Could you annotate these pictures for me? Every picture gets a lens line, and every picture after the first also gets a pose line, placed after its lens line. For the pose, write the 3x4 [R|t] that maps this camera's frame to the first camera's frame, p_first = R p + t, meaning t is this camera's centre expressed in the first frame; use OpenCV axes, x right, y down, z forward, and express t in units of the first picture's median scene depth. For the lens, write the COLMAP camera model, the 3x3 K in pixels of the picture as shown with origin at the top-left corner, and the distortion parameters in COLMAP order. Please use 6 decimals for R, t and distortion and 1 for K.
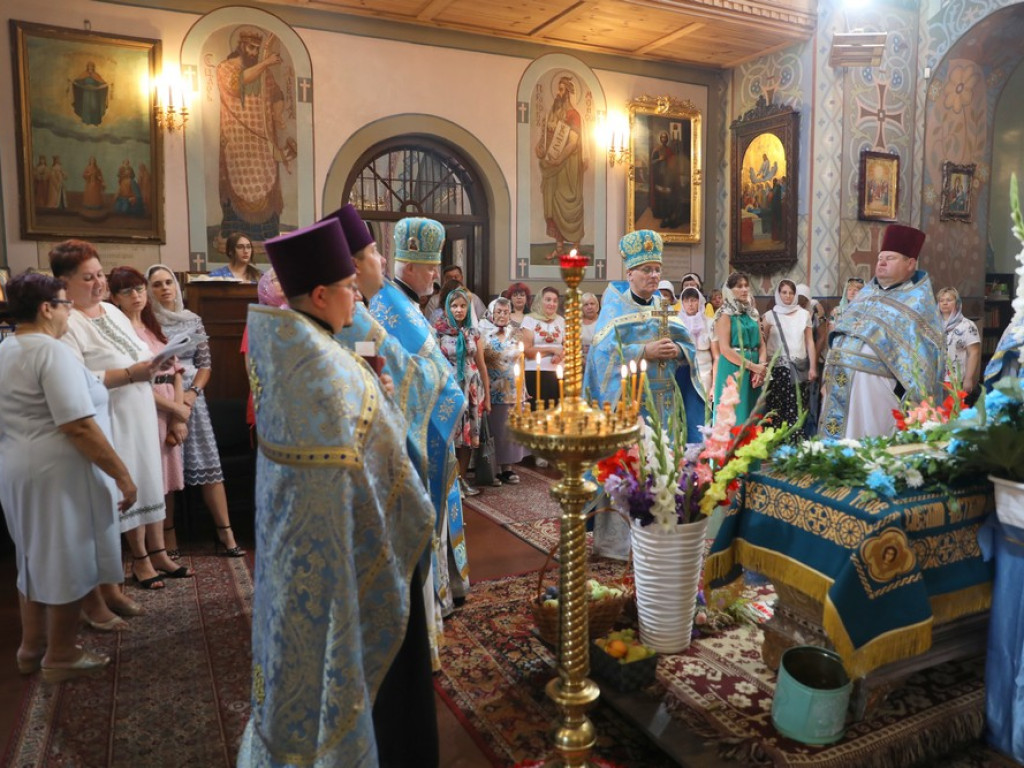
lens RADIAL K [[787.4, 0, 512.0], [0, 787.4, 384.0], [0, 0, 1]] dist [-0.110041, 0.088834]
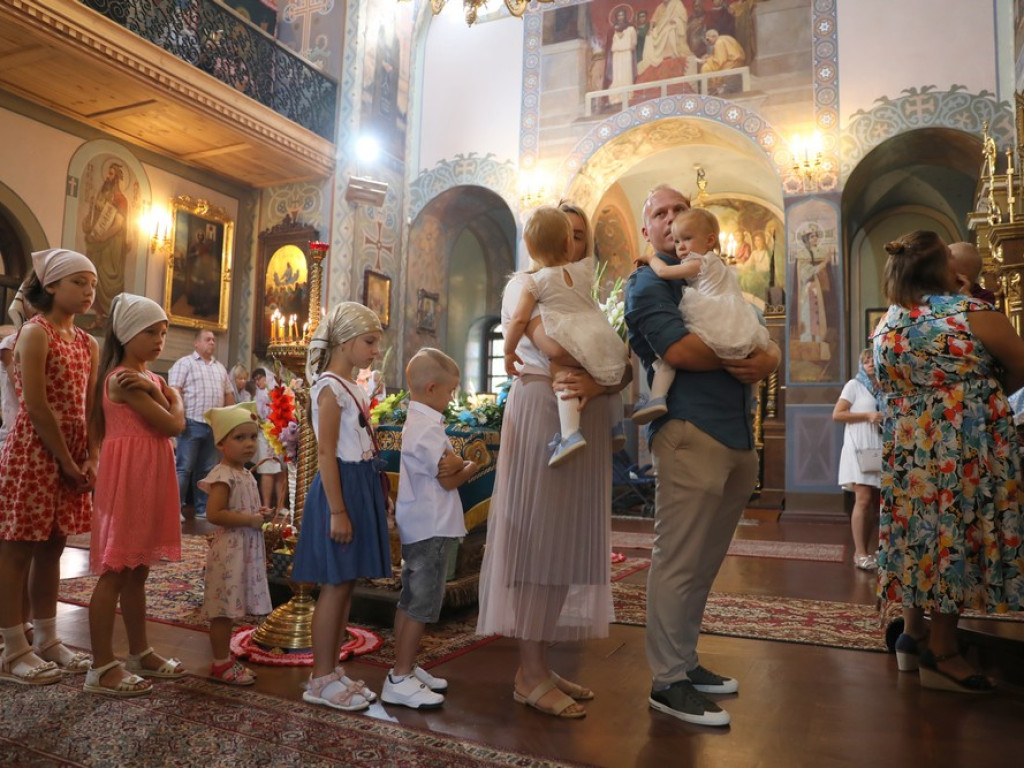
lens RADIAL K [[784.2, 0, 512.0], [0, 784.2, 384.0], [0, 0, 1]] dist [-0.111640, 0.090083]
pose [[0.775596, 0.068947, 0.627453, -0.148469], [0.042634, 0.986025, -0.161048, 0.098425], [-0.629788, 0.151659, 0.761818, -0.101729]]
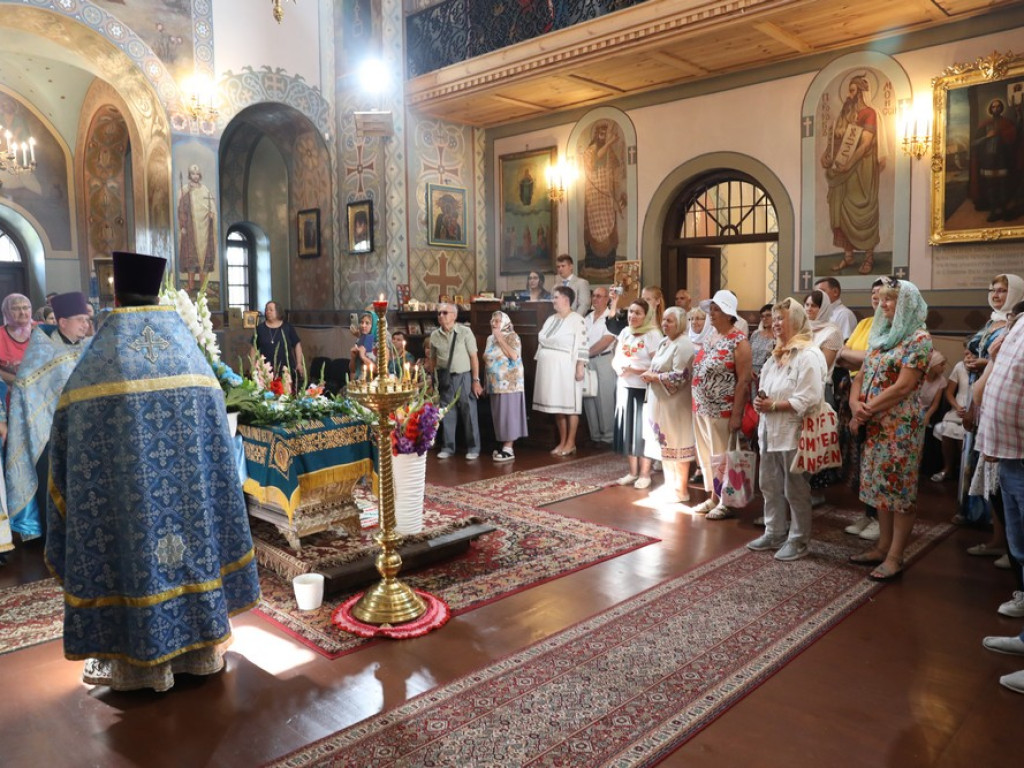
lens RADIAL K [[784.2, 0, 512.0], [0, 784.2, 384.0], [0, 0, 1]] dist [-0.111640, 0.090083]
pose [[0.334885, 0.091893, -0.937767, 0.842981], [-0.093996, 0.993527, 0.063790, -0.043397], [0.937559, 0.066784, 0.341355, 0.318346]]
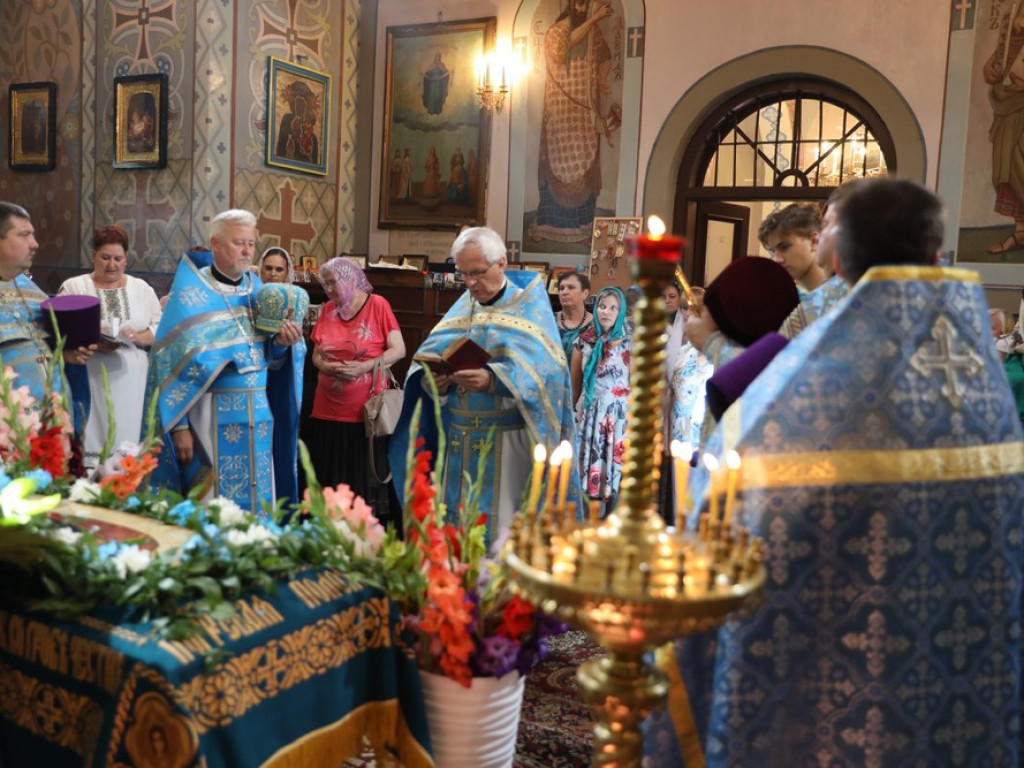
lens RADIAL K [[1003.4, 0, 512.0], [0, 1003.4, 384.0], [0, 0, 1]] dist [-0.051154, 0.107728]
pose [[0.552314, 0.105131, -0.826980, 0.493765], [-0.141139, 0.989488, 0.031528, -0.033735], [0.821601, 0.099306, 0.561346, 0.293439]]
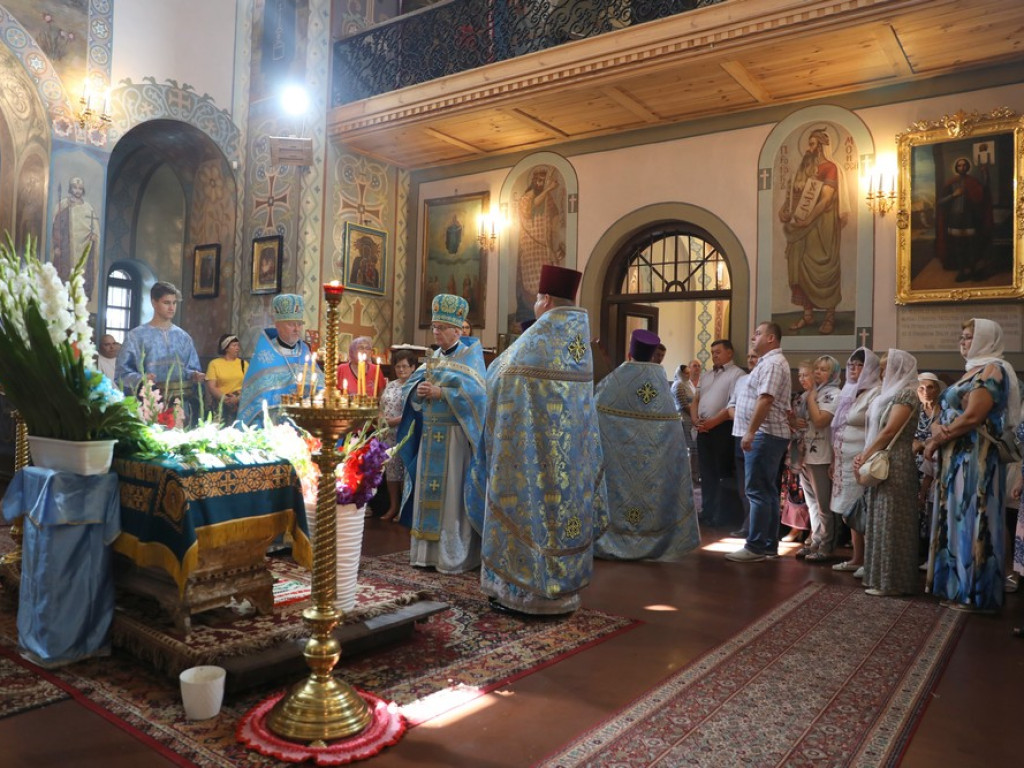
lens RADIAL K [[787.4, 0, 512.0], [0, 787.4, 384.0], [0, 0, 1]] dist [-0.110041, 0.088834]
pose [[0.464097, 0.010979, -0.885717, 0.713713], [-0.130921, 0.989791, -0.056331, -0.003186], [0.876056, 0.142102, 0.460796, 0.317417]]
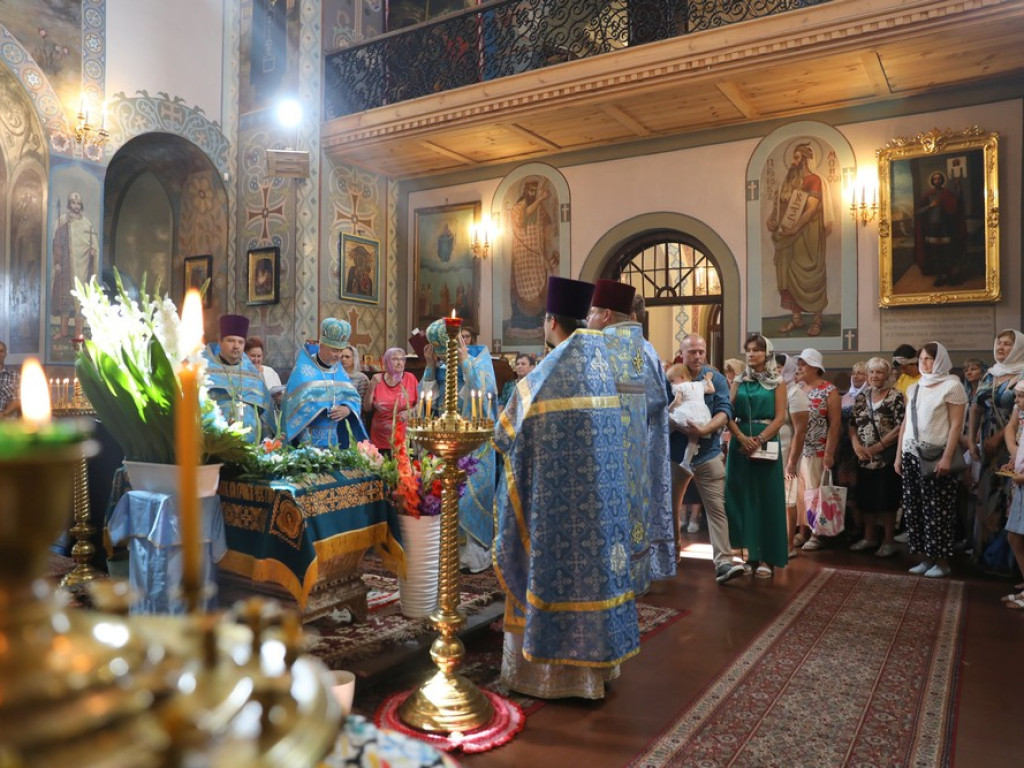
lens RADIAL K [[787.4, 0, 512.0], [0, 787.4, 384.0], [0, 0, 1]] dist [-0.110041, 0.088834]
pose [[0.523567, 0.003543, -0.851977, 0.709999], [-0.102504, 0.992989, -0.058862, -0.004316], [0.845796, 0.118150, 0.520259, 0.231375]]
